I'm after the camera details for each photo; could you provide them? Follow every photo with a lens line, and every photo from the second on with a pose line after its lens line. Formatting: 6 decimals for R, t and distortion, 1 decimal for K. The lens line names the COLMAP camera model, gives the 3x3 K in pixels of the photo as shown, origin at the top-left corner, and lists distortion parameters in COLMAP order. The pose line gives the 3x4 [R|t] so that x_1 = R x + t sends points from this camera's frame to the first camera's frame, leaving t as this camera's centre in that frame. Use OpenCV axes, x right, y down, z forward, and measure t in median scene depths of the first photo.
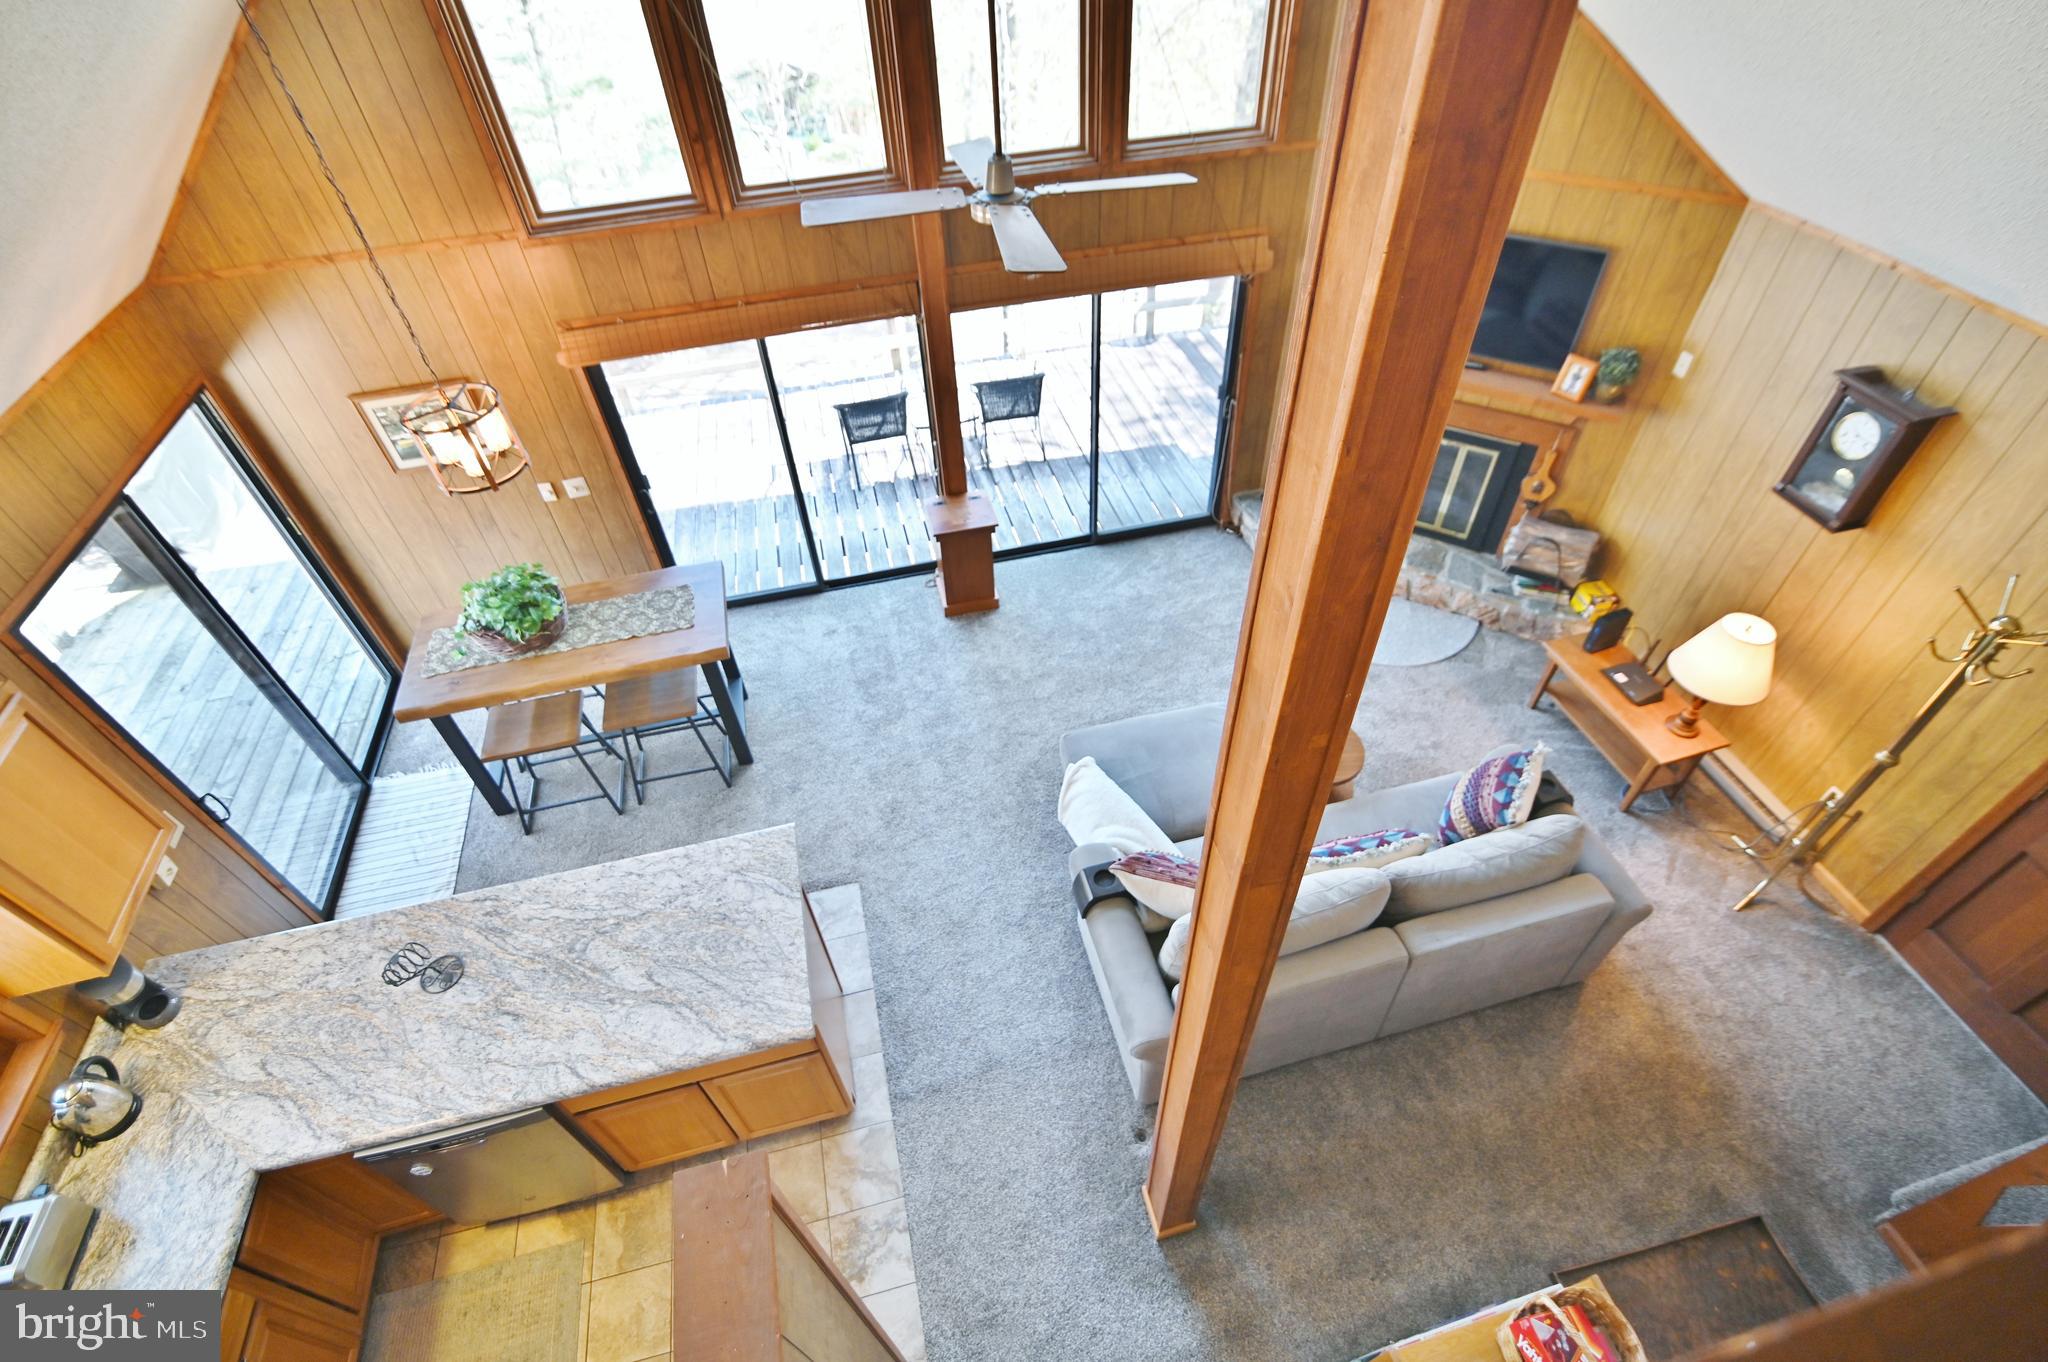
lens RADIAL K [[968.9, 0, 1024.0], [0, 968.9, 681.0], [0, 0, 1]] dist [-0.000628, -0.000073]
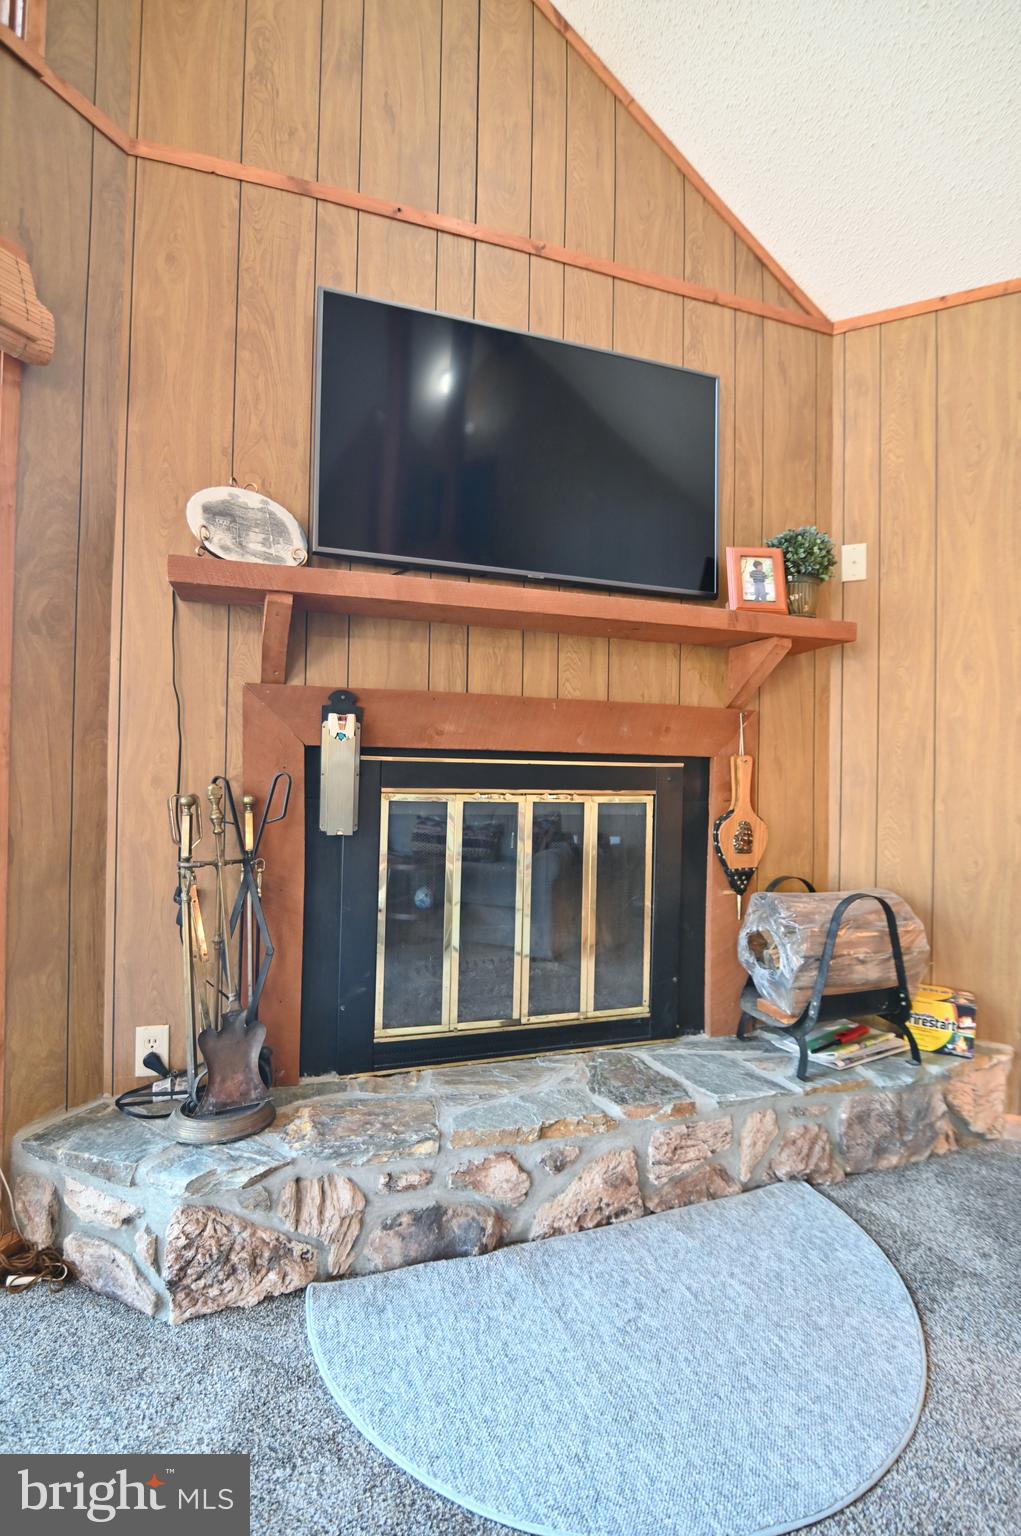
lens RADIAL K [[723.5, 0, 510.5], [0, 723.5, 768.0], [0, 0, 1]] dist [-0.022392, 0.000435]
pose [[0.650762, 0.043415, 0.758040, 0.183039], [0.511323, 0.712984, -0.479794, -0.115544], [-0.561301, 0.699835, 0.441784, 0.926678]]
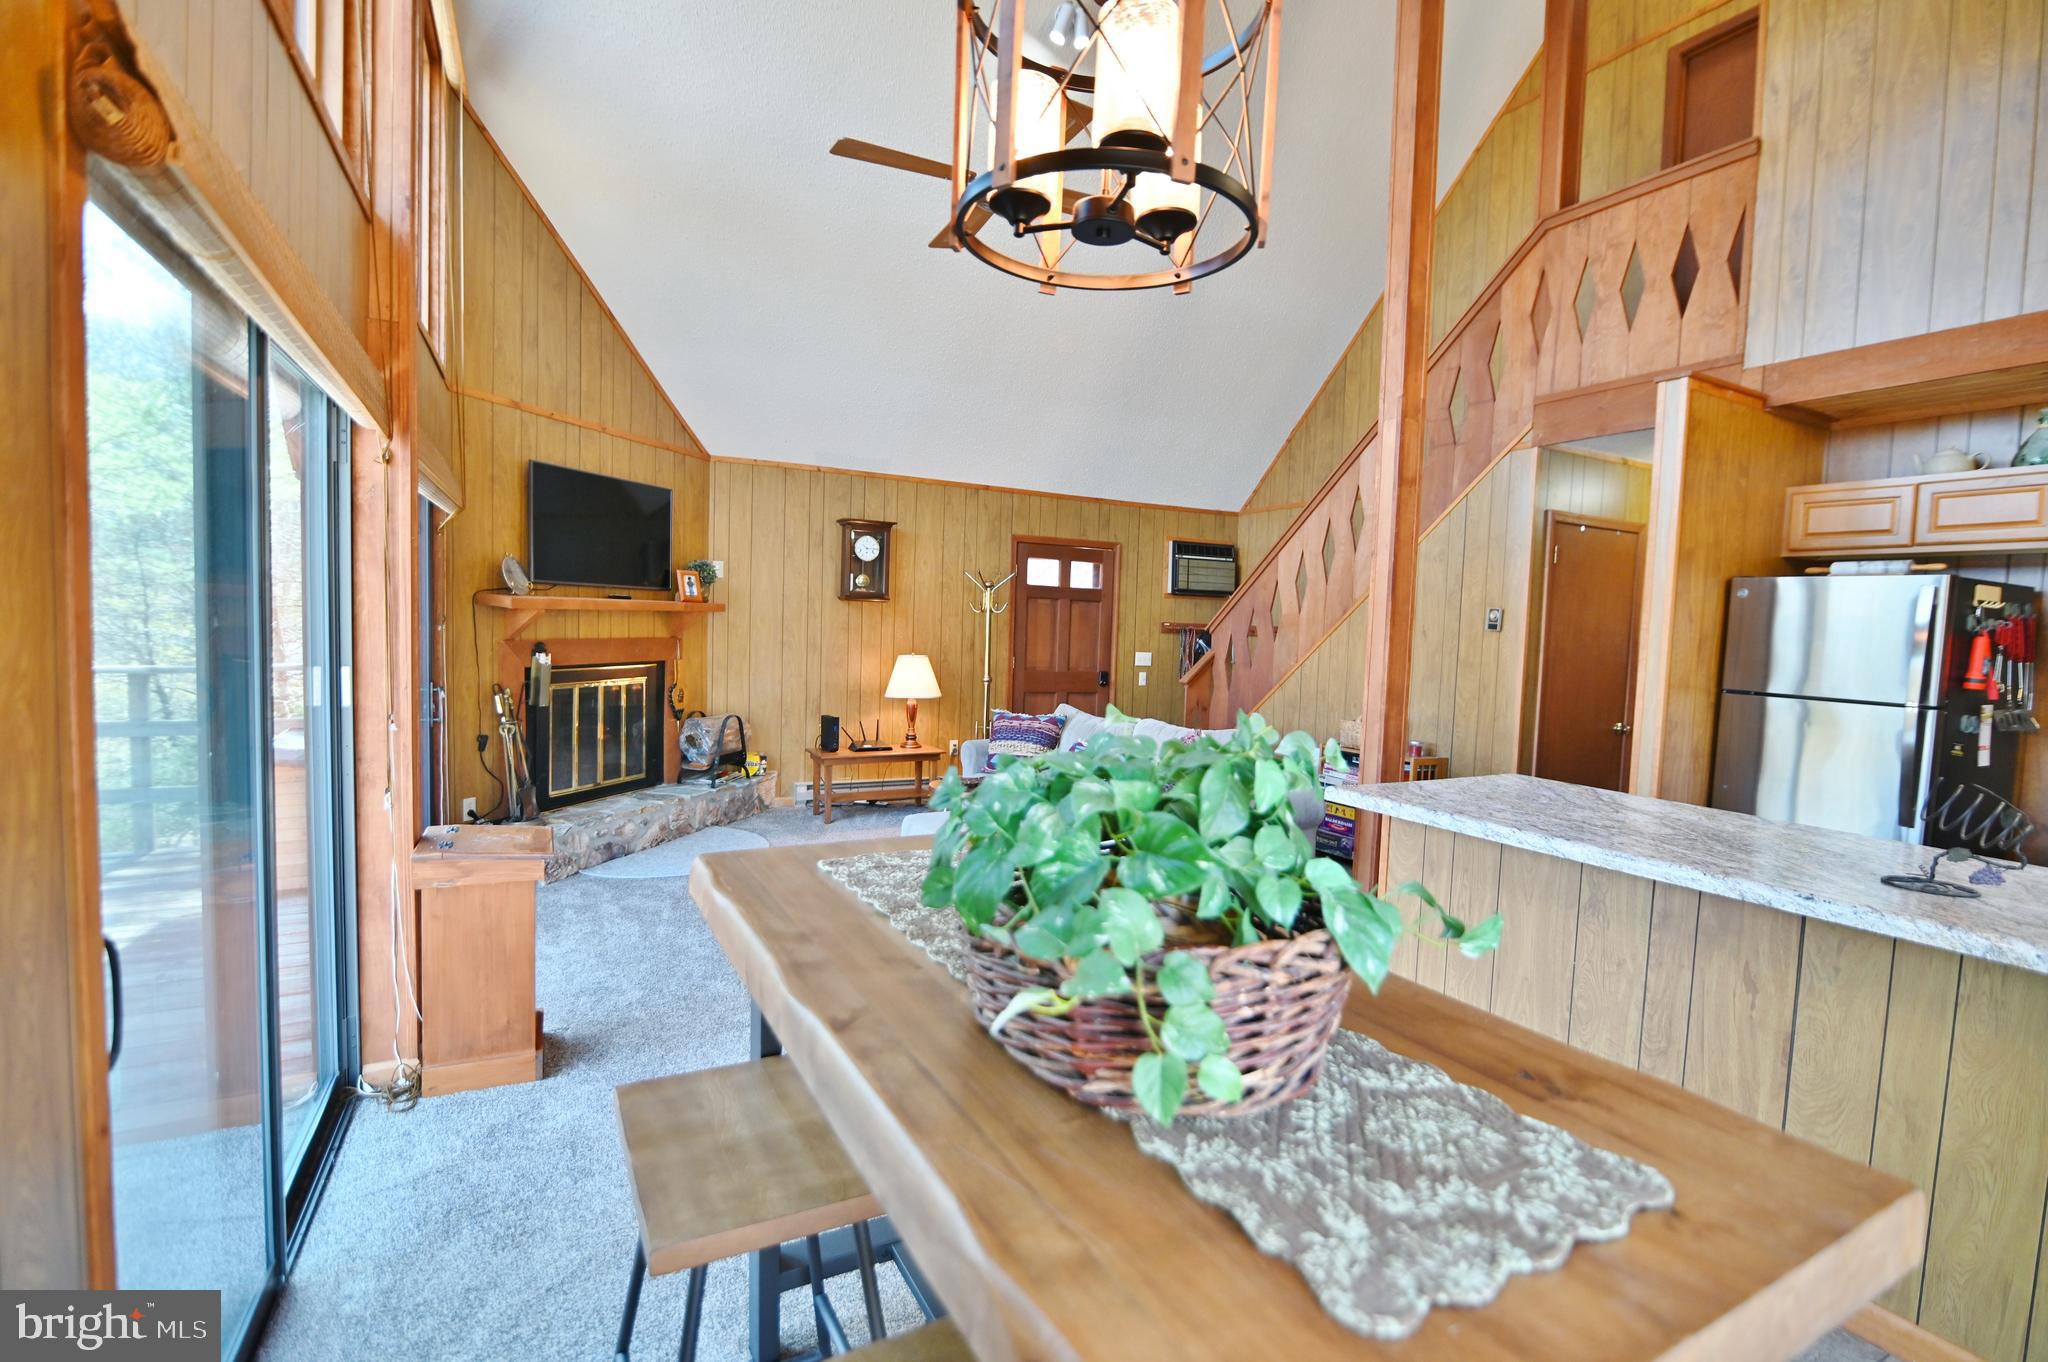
lens RADIAL K [[968.9, 0, 1024.0], [0, 968.9, 681.0], [0, 0, 1]] dist [-0.000628, -0.000073]
pose [[-0.213660, -0.048090, 0.975724, -0.681197], [0.668265, 0.721345, 0.181887, -0.158317], [-0.712580, 0.690904, -0.121985, 0.886771]]
